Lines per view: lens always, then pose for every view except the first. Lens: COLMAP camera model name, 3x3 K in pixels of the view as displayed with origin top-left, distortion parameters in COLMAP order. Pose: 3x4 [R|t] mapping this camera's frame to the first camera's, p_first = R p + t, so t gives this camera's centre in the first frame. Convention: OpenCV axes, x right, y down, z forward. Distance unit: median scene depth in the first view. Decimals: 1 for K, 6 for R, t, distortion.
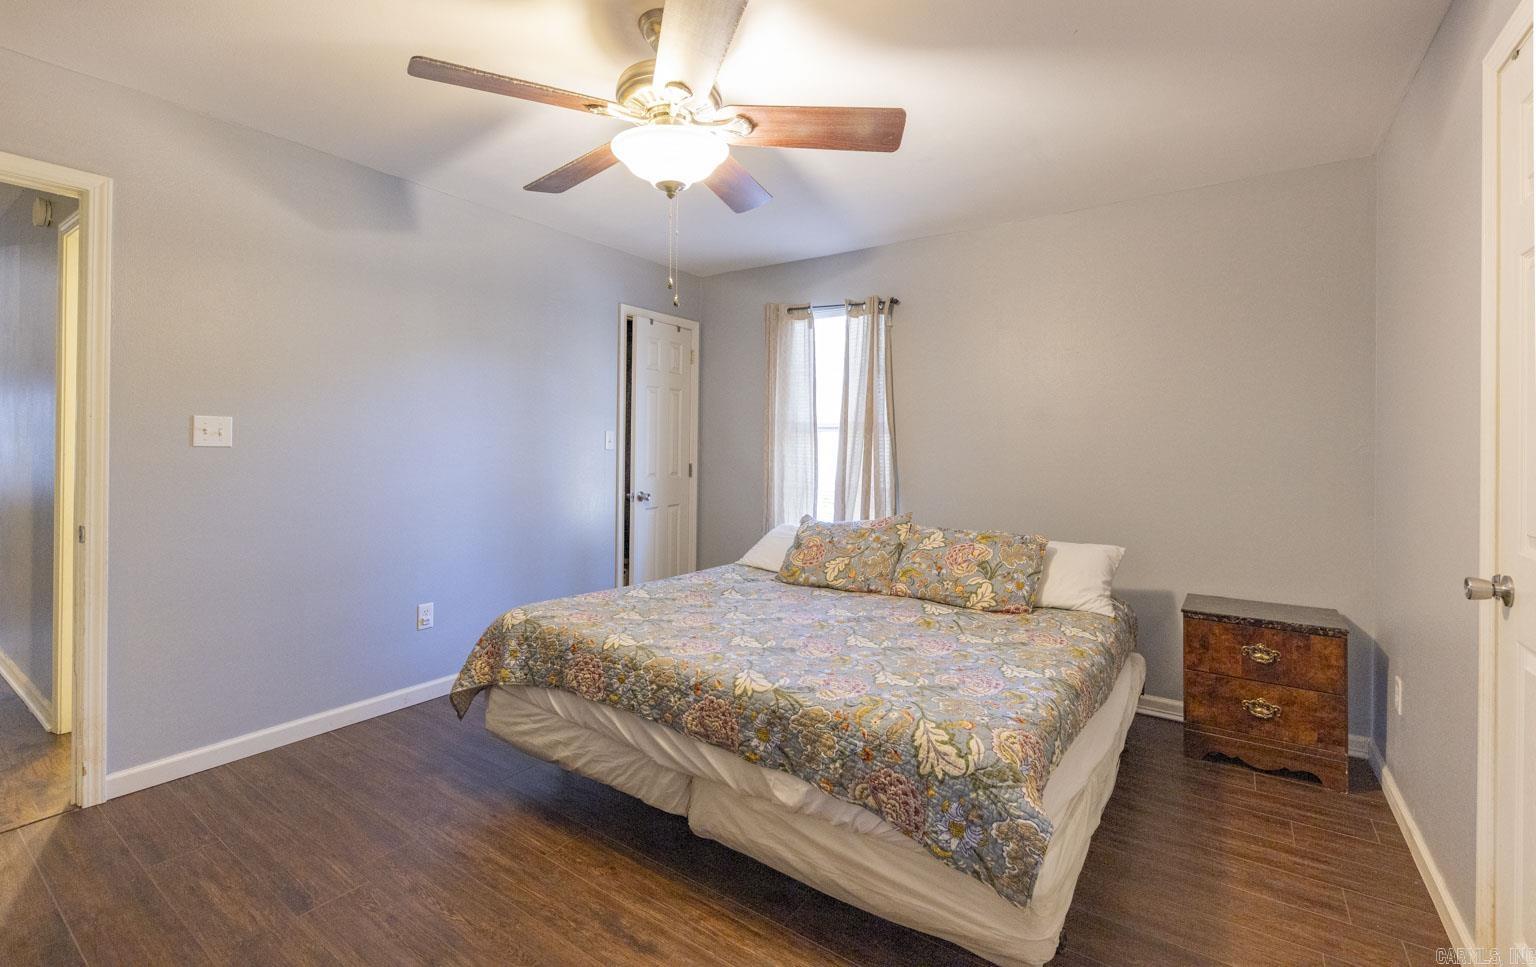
lens RADIAL K [[659.5, 0, 769.3], [0, 659.5, 439.8], [0, 0, 1]] dist [0.001797, 0.000047]
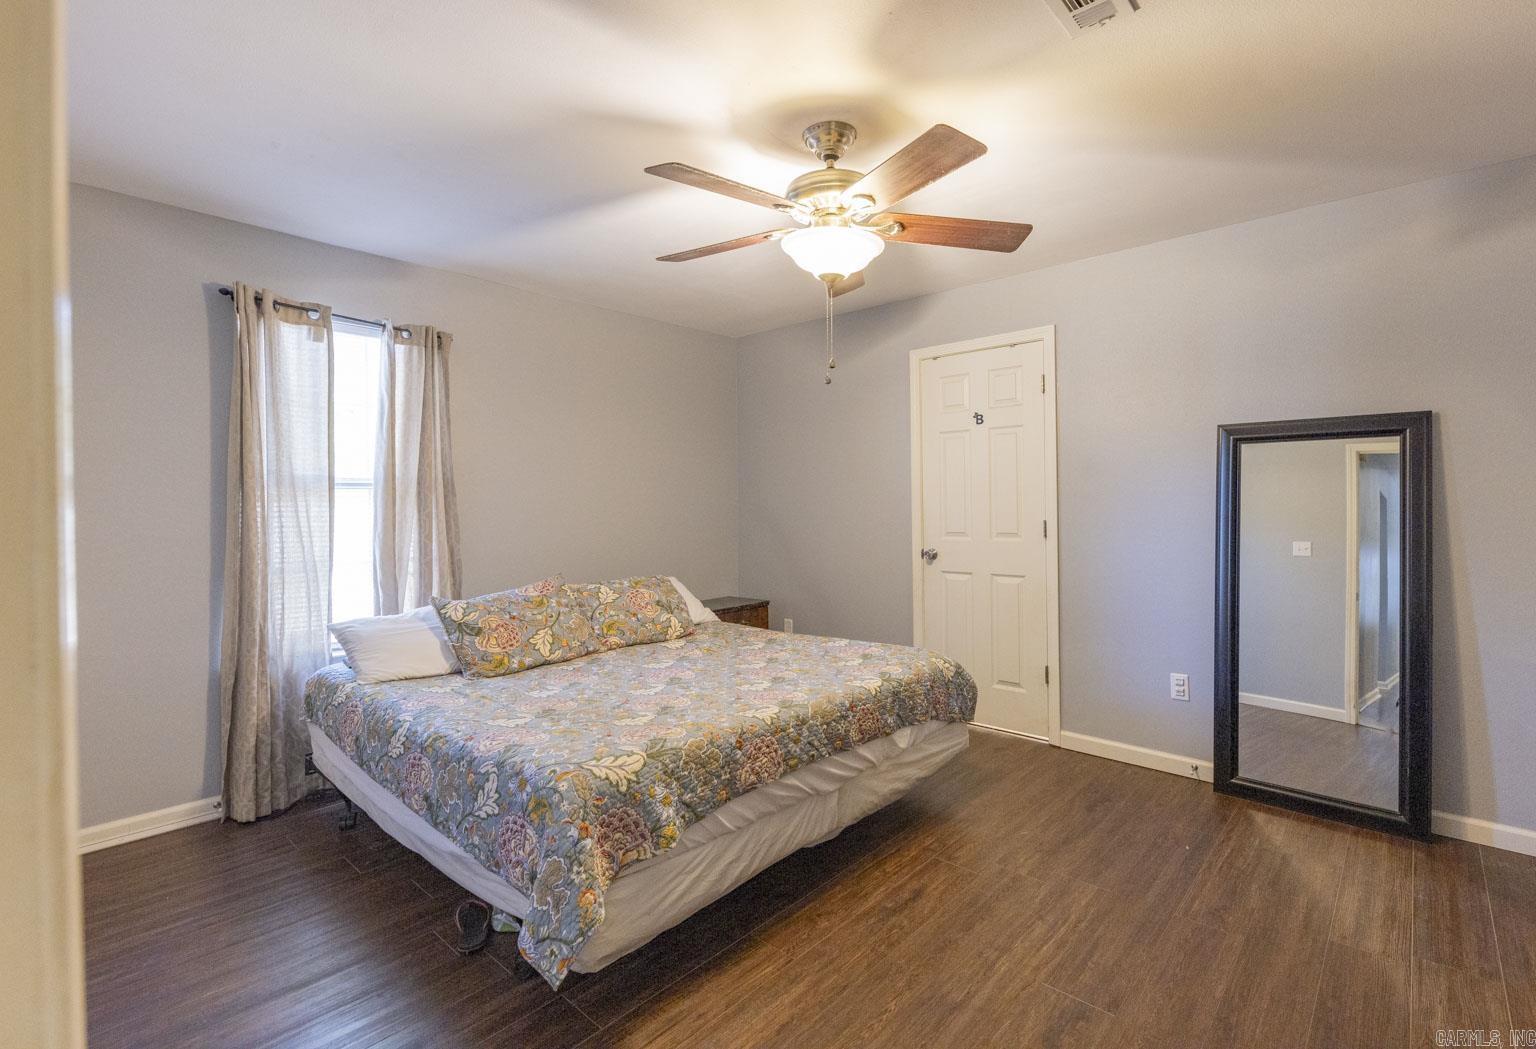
lens RADIAL K [[690.1, 0, 769.0], [0, 690.1, 511.8], [0, 0, 1]] dist [0.000003, 0.000027]
pose [[0.143886, -0.023403, 0.989318, -1.237224], [0.002094, 0.999725, 0.023345, -0.008942], [-0.989592, -0.001287, 0.143895, 0.873163]]
